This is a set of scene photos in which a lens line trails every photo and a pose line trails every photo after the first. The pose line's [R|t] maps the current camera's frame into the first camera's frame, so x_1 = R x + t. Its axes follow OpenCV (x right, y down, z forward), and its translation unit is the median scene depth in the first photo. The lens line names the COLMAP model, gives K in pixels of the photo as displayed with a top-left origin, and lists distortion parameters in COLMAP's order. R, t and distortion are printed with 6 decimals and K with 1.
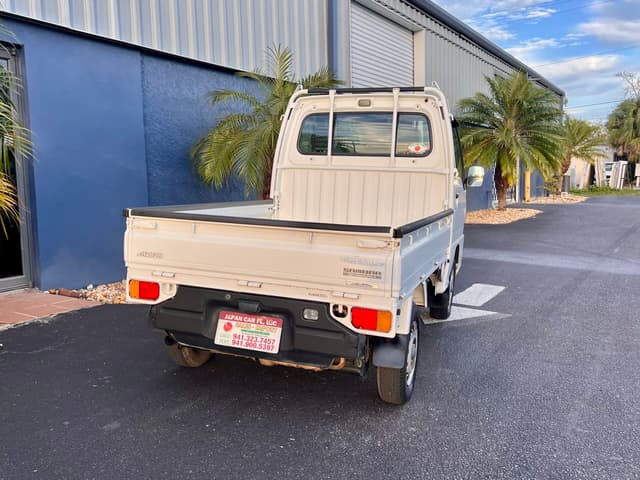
lens RADIAL K [[593.1, 0, 269.7], [0, 593.1, 241.3], [0, 0, 1]] dist [0.076038, -0.139133]
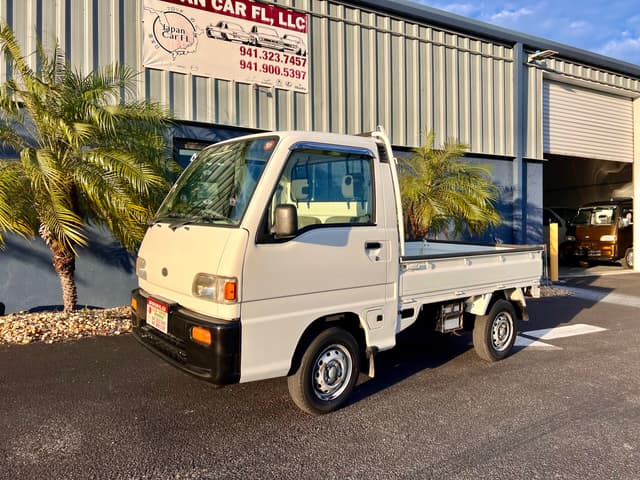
lens RADIAL K [[470.5, 0, 320.0], [0, 470.5, 240.0], [0, 0, 1]] dist [0.056961, -0.057785]
pose [[0.886417, 0.022517, -0.462340, 0.521208], [-0.062568, 0.995478, -0.071475, 0.015936], [0.458640, 0.092285, 0.883817, -0.022168]]
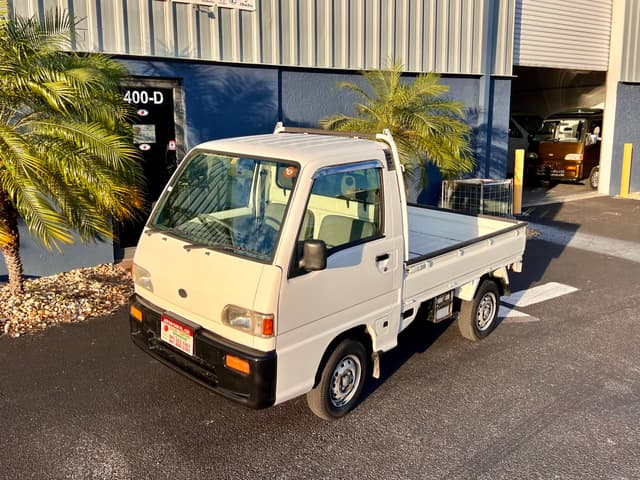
lens RADIAL K [[579.4, 0, 276.1], [0, 579.4, 215.8], [0, 0, 1]] dist [0.038949, -0.020147]
pose [[0.925388, 0.072745, -0.371974, 0.433956], [-0.049153, 0.996154, 0.072533, -0.162640], [0.375820, -0.048838, 0.925405, -0.252003]]
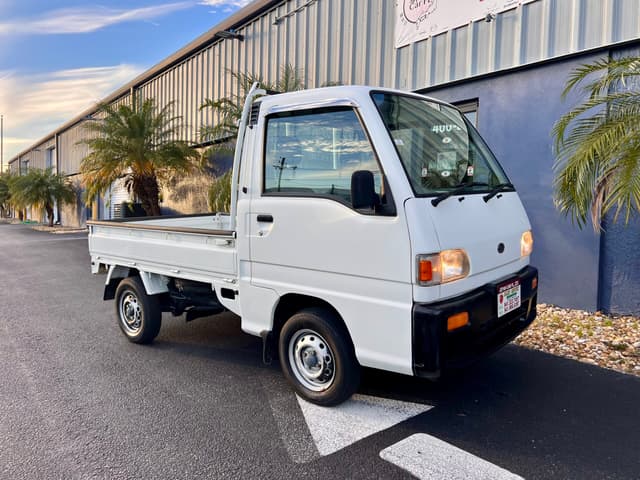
lens RADIAL K [[476.9, 0, 320.0], [0, 476.9, 240.0], [0, 0, 1]] dist [0.051062, -0.054187]
pose [[-0.294607, 0.072832, -0.952839, 0.981242], [-0.103252, 0.988828, 0.107508, -0.136637], [0.950024, 0.130055, -0.283796, 1.405603]]
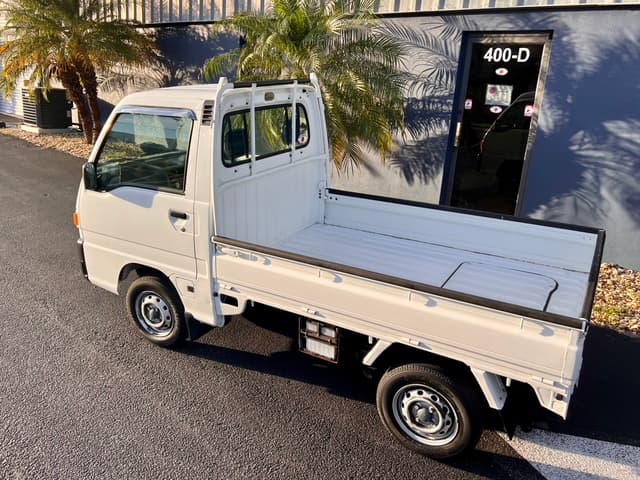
lens RADIAL K [[508.4, 0, 295.3], [0, 508.4, 223.5], [0, 0, 1]] dist [0.061018, -0.081815]
pose [[-0.140473, 0.286027, -0.947869, 0.968860], [-0.144735, 0.941145, 0.305447, -0.288156], [0.979448, 0.180097, -0.090807, 0.936501]]
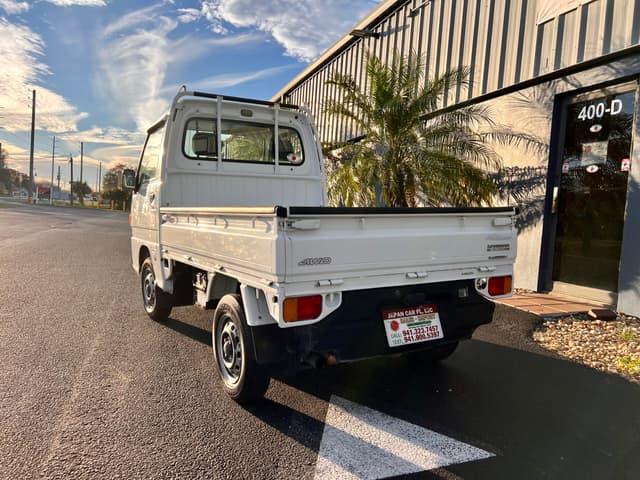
lens RADIAL K [[470.5, 0, 320.0], [0, 470.5, 240.0], [0, 0, 1]] dist [0.056961, -0.057785]
pose [[-0.574903, 0.032876, -0.817561, 0.816459], [-0.125522, 0.983821, 0.127828, -0.109959], [0.808536, 0.176110, -0.561476, 1.484288]]
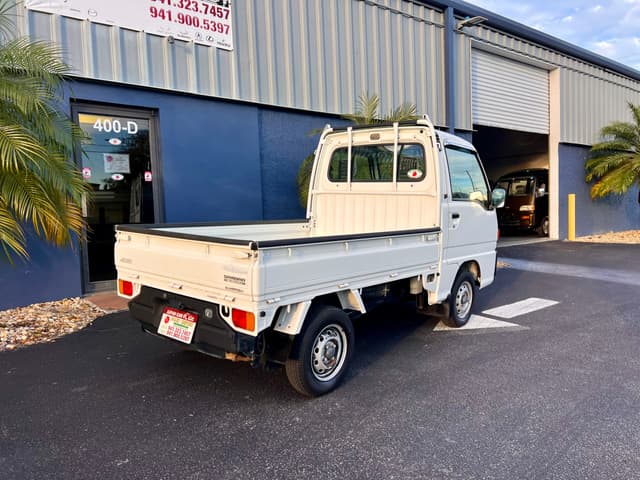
lens RADIAL K [[476.9, 0, 320.0], [0, 476.9, 240.0], [0, 0, 1]] dist [0.051062, -0.054187]
pose [[0.954130, 0.011211, -0.299184, 0.385735], [-0.020510, 0.999399, -0.027958, -0.001620], [0.298691, 0.032812, 0.953786, 0.091532]]
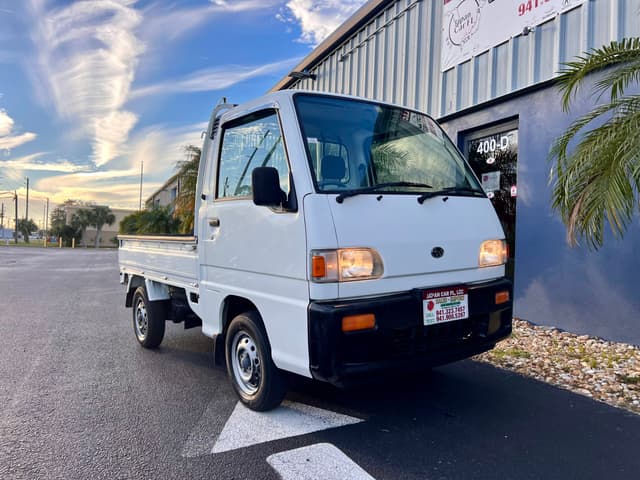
lens RADIAL K [[470.0, 0, 322.8], [0, 470.0, 240.7], [0, 0, 1]] dist [0.047570, -0.049936]
pose [[-0.496916, -0.001342, -0.867797, 0.880886], [-0.100289, 0.993387, 0.055891, -0.114780], [0.861984, 0.114804, -0.493765, 1.619222]]
